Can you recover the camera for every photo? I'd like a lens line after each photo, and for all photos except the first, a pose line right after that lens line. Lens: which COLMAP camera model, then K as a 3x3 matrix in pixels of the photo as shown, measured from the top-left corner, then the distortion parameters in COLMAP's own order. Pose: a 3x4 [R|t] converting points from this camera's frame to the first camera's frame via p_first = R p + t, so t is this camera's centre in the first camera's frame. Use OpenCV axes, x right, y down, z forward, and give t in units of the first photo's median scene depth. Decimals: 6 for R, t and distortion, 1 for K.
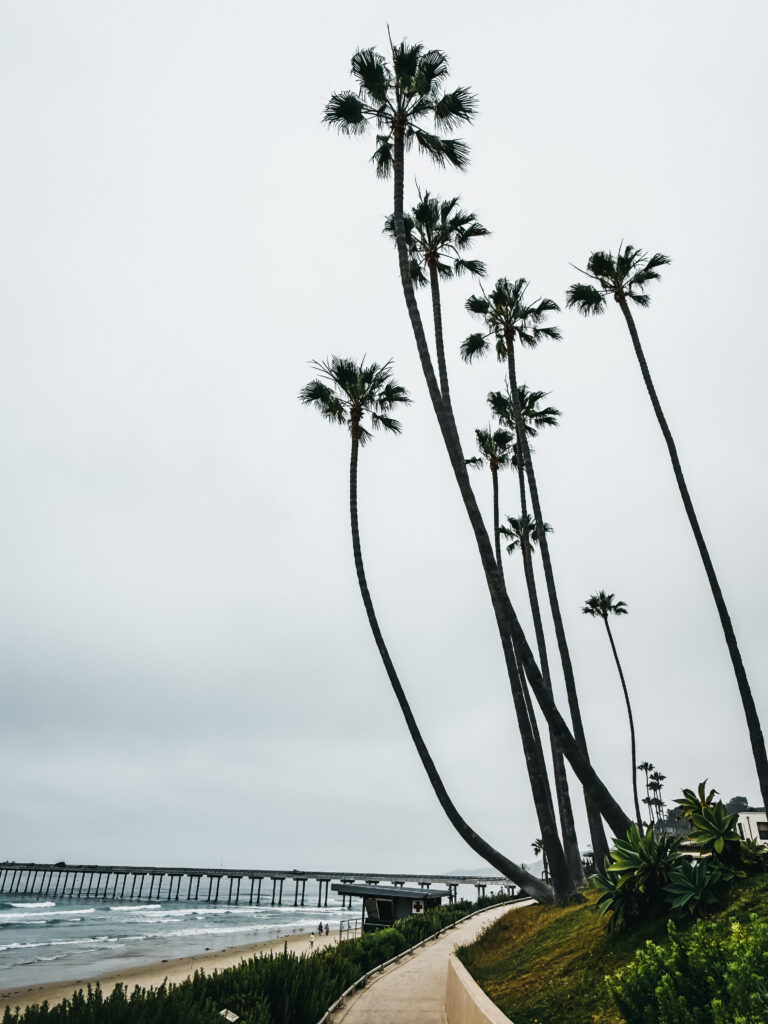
lens RADIAL K [[679.5, 0, 384.0], [0, 679.5, 512.0], [0, 0, 1]] dist [0.000177, -0.000054]
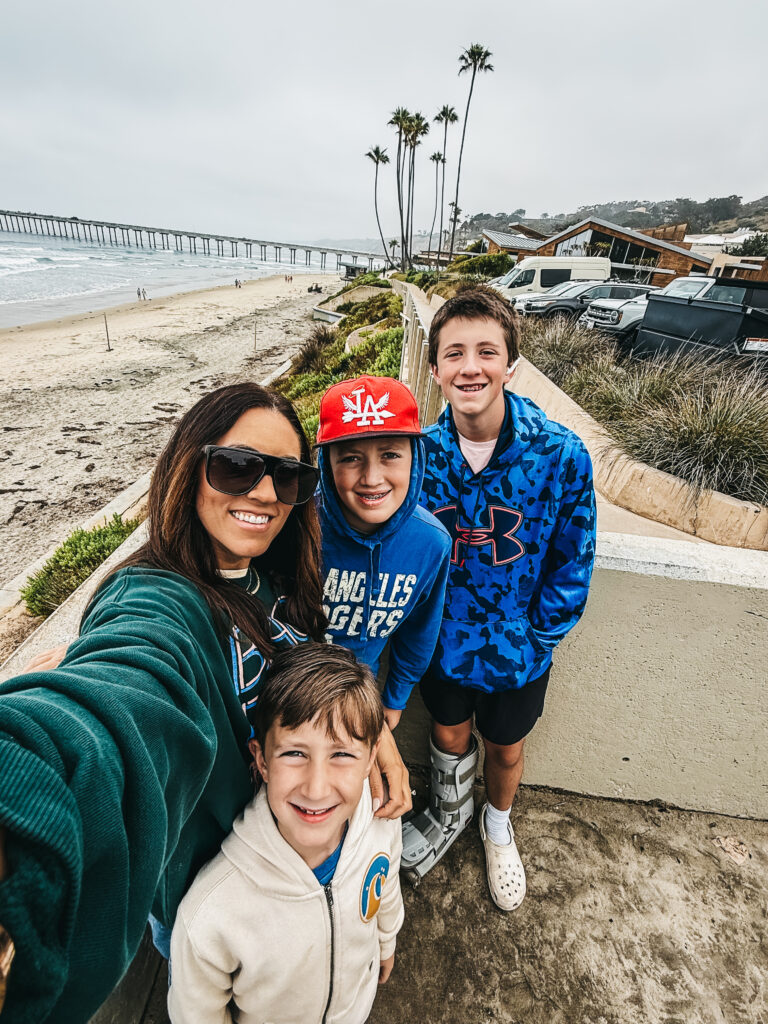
lens RADIAL K [[479.2, 0, 384.0], [0, 479.2, 512.0], [0, 0, 1]] dist [0.000096, 0.000010]
pose [[0.975258, -0.033389, 0.218533, -0.345481], [-0.166183, 0.541183, 0.824321, -0.678354], [-0.145790, -0.840242, 0.522244, -1.144189]]
